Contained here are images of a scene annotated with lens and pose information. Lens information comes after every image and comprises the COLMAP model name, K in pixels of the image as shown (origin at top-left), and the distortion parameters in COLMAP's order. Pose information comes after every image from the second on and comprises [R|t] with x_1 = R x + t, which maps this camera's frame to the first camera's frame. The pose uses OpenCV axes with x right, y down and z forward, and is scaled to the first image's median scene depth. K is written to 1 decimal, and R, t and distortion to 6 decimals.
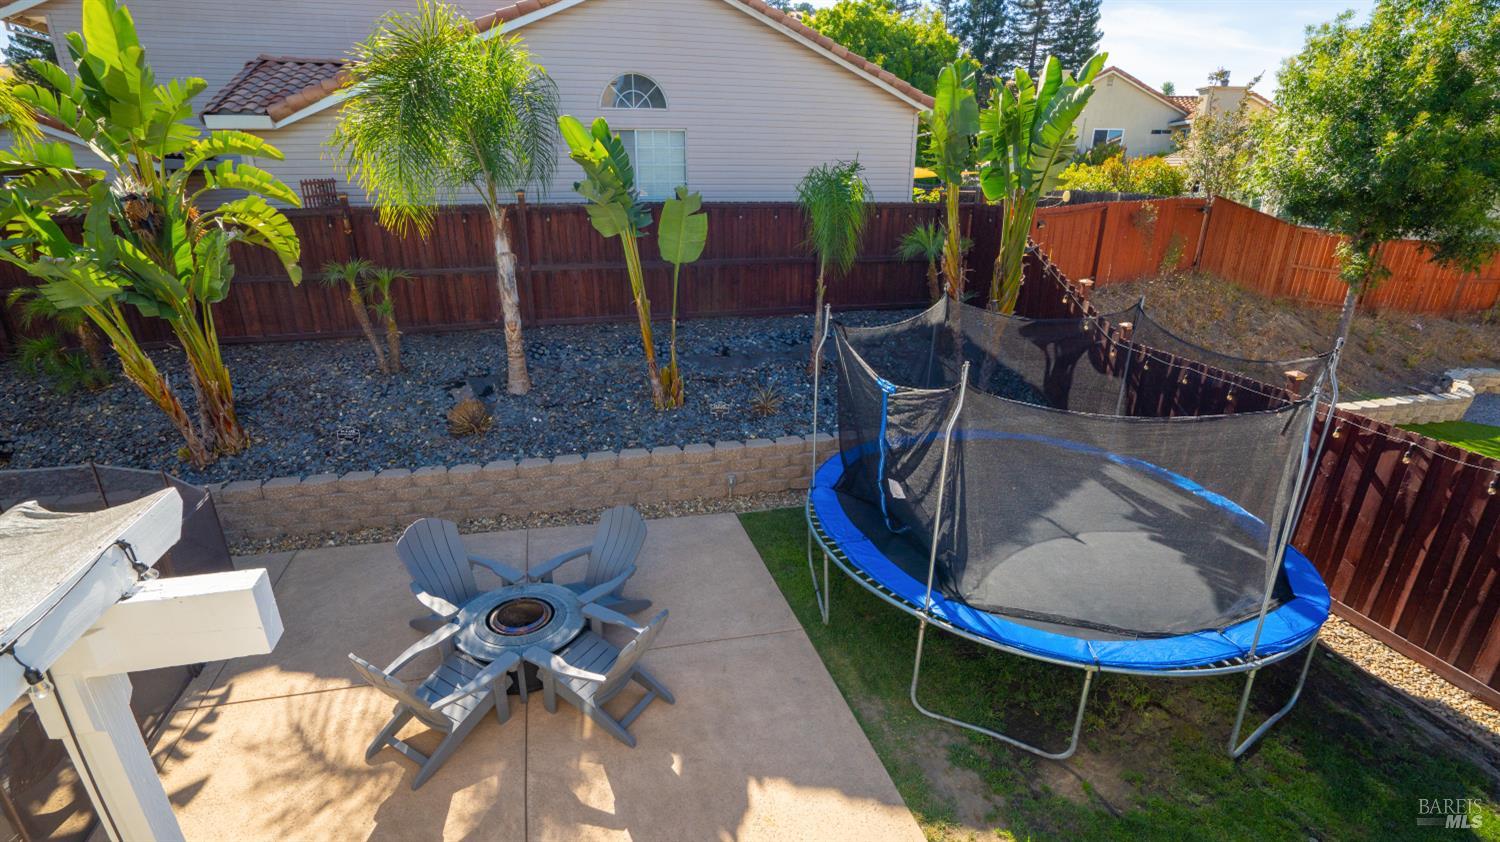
lens RADIAL K [[684.9, 0, 750.0], [0, 684.9, 421.0], [0, 0, 1]] dist [-0.074238, 0.032823]
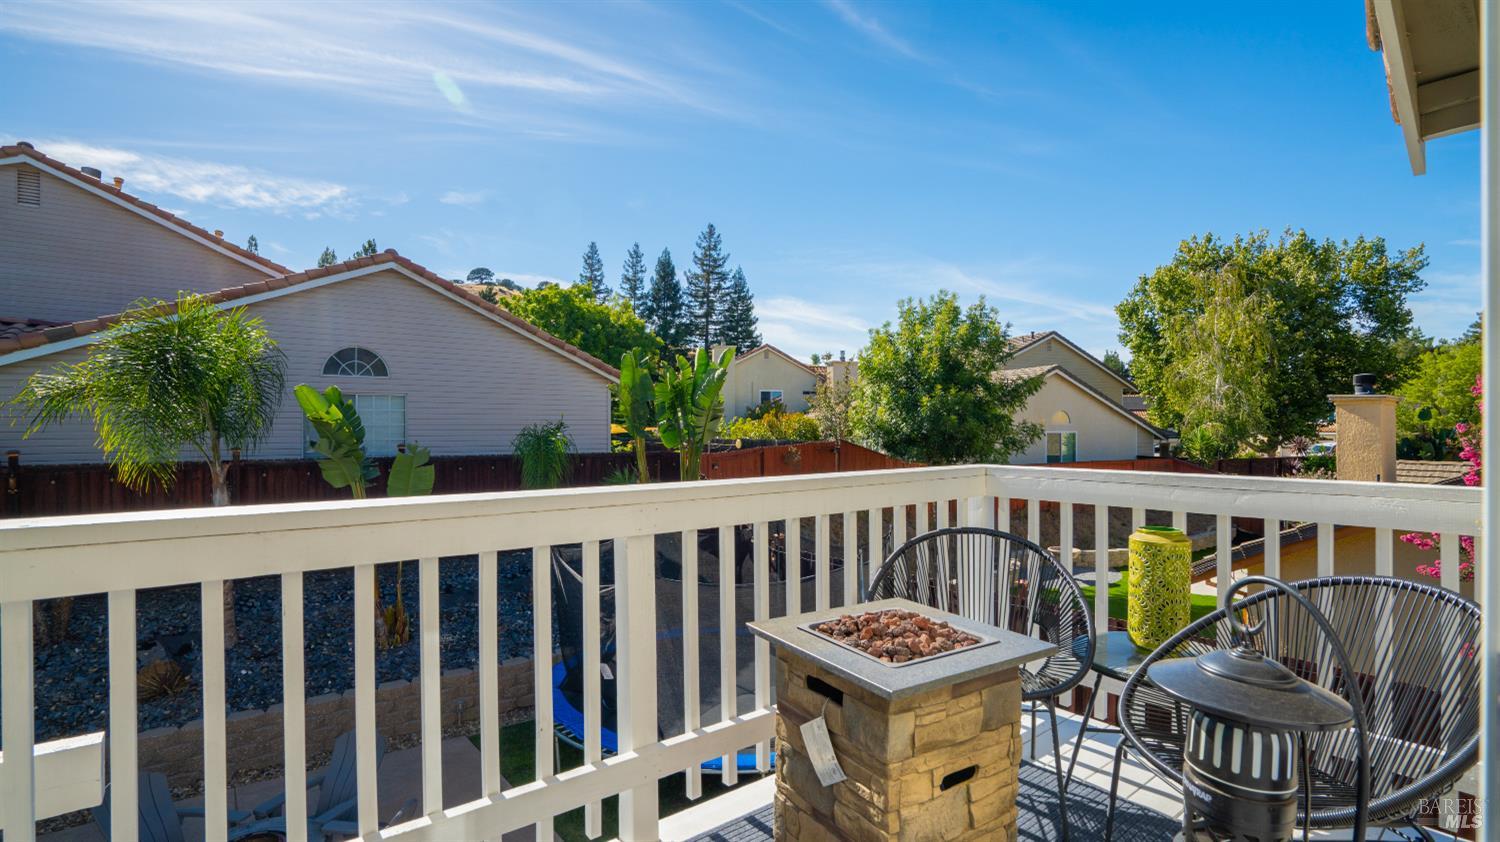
lens RADIAL K [[684.9, 0, 750.0], [0, 684.9, 421.0], [0, 0, 1]] dist [-0.074238, 0.032823]
pose [[0.914837, -0.004967, 0.403792, -0.028847], [0.147594, 0.934856, -0.322893, 0.064789], [-0.375884, 0.354992, 0.855974, -0.184826]]
